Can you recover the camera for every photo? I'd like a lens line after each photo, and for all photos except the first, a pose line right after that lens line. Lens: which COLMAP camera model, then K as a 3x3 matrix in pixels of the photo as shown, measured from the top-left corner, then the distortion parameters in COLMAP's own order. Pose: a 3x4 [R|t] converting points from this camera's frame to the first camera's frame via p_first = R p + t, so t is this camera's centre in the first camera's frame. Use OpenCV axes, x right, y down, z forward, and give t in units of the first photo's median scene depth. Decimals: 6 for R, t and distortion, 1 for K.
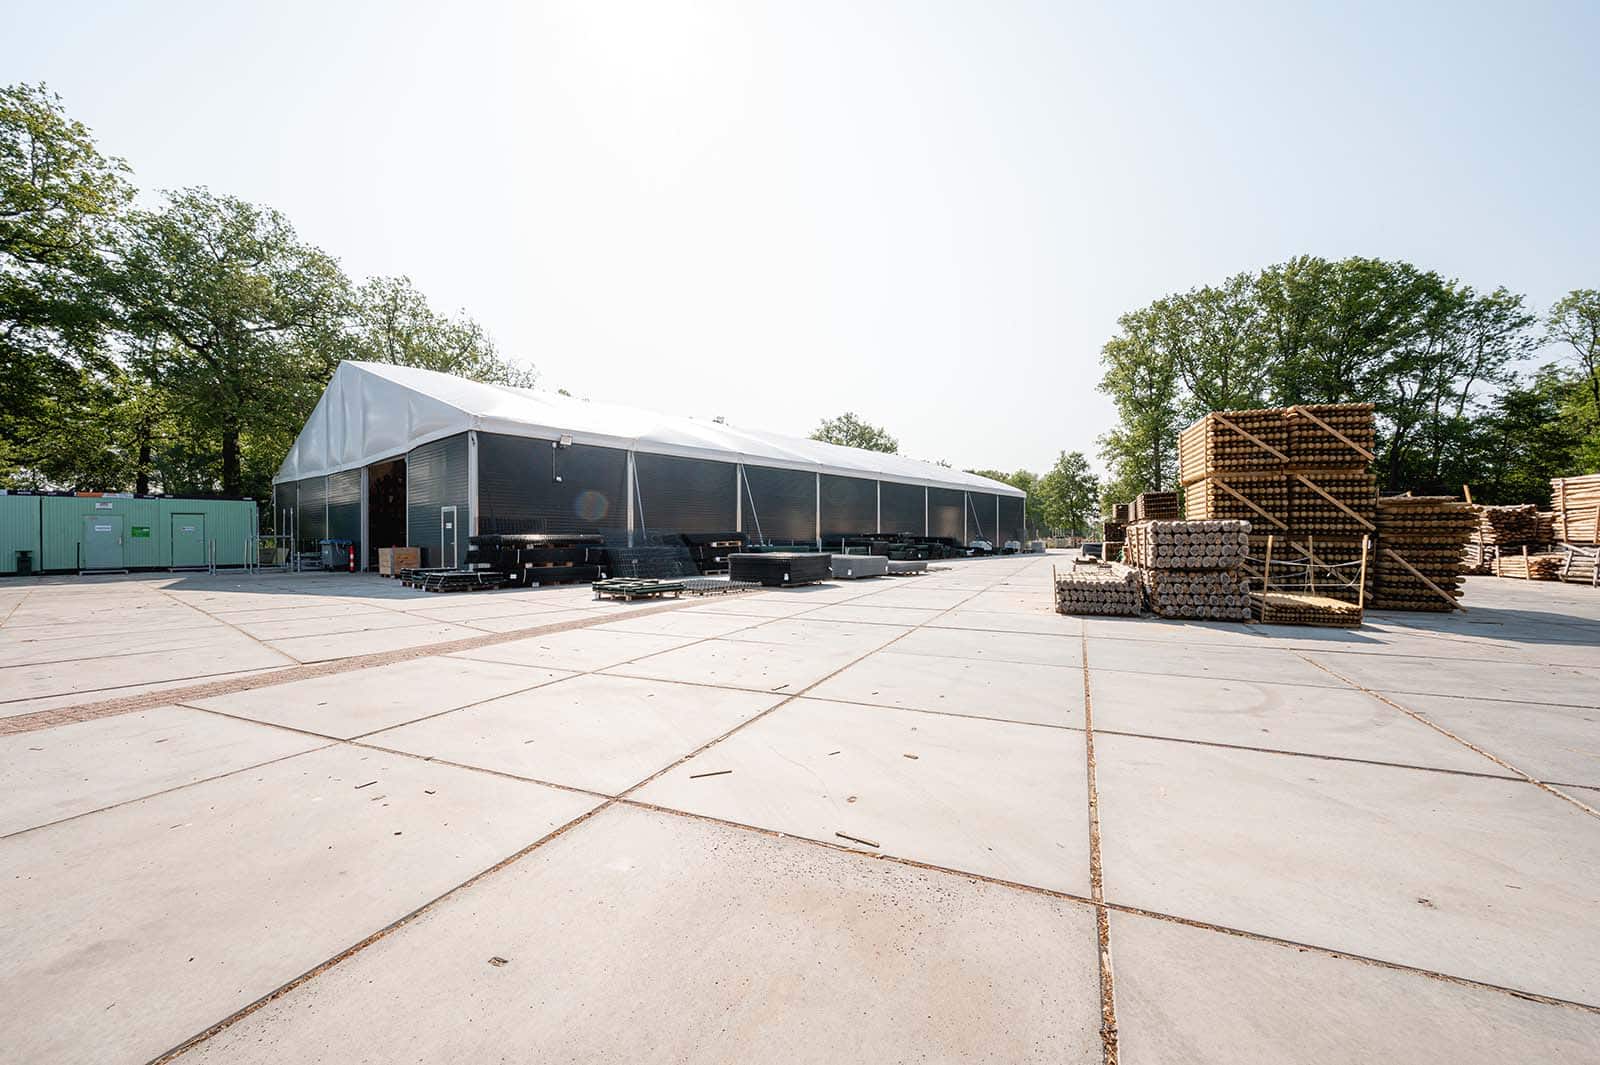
lens RADIAL K [[628.8, 0, 794.2], [0, 628.8, 538.5], [0, 0, 1]] dist [-0.001774, 0.000050]
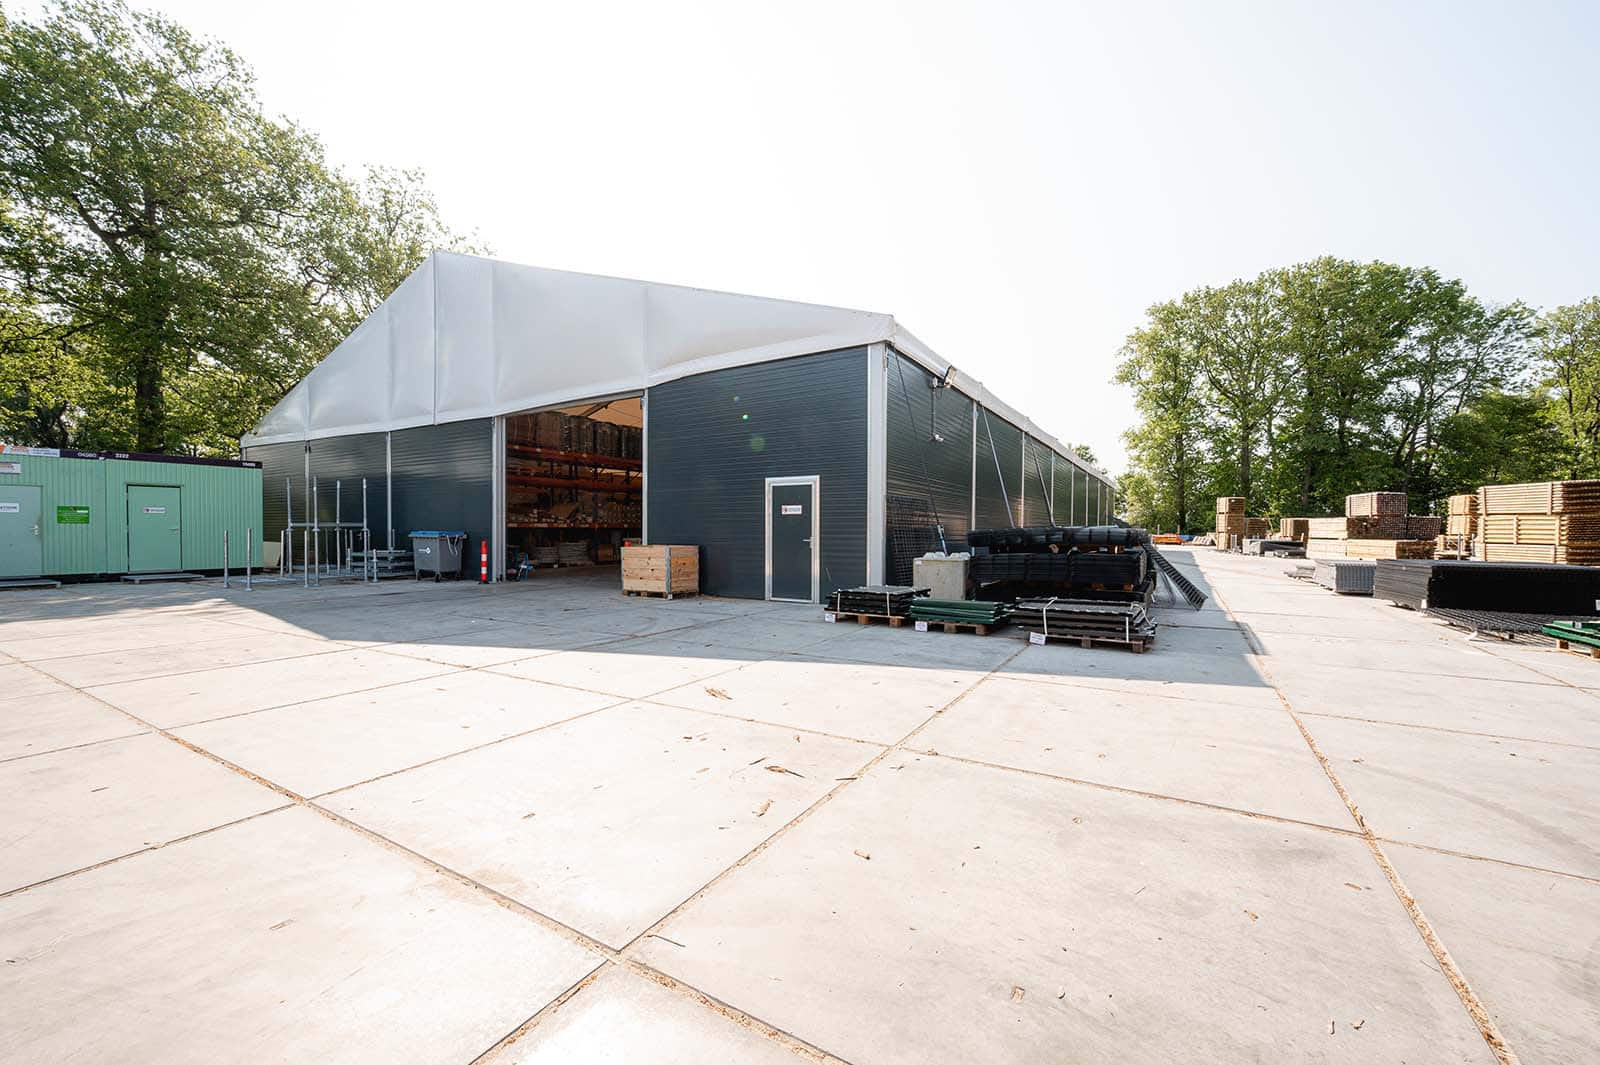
lens RADIAL K [[628.8, 0, 803.0], [0, 628.8, 537.4], [0, 0, 1]] dist [-0.001774, 0.000050]
pose [[0.985010, 0.004891, 0.172431, -0.330474], [-0.007025, 0.999906, 0.011772, -0.000944], [-0.172357, -0.012807, 0.984951, 0.214239]]
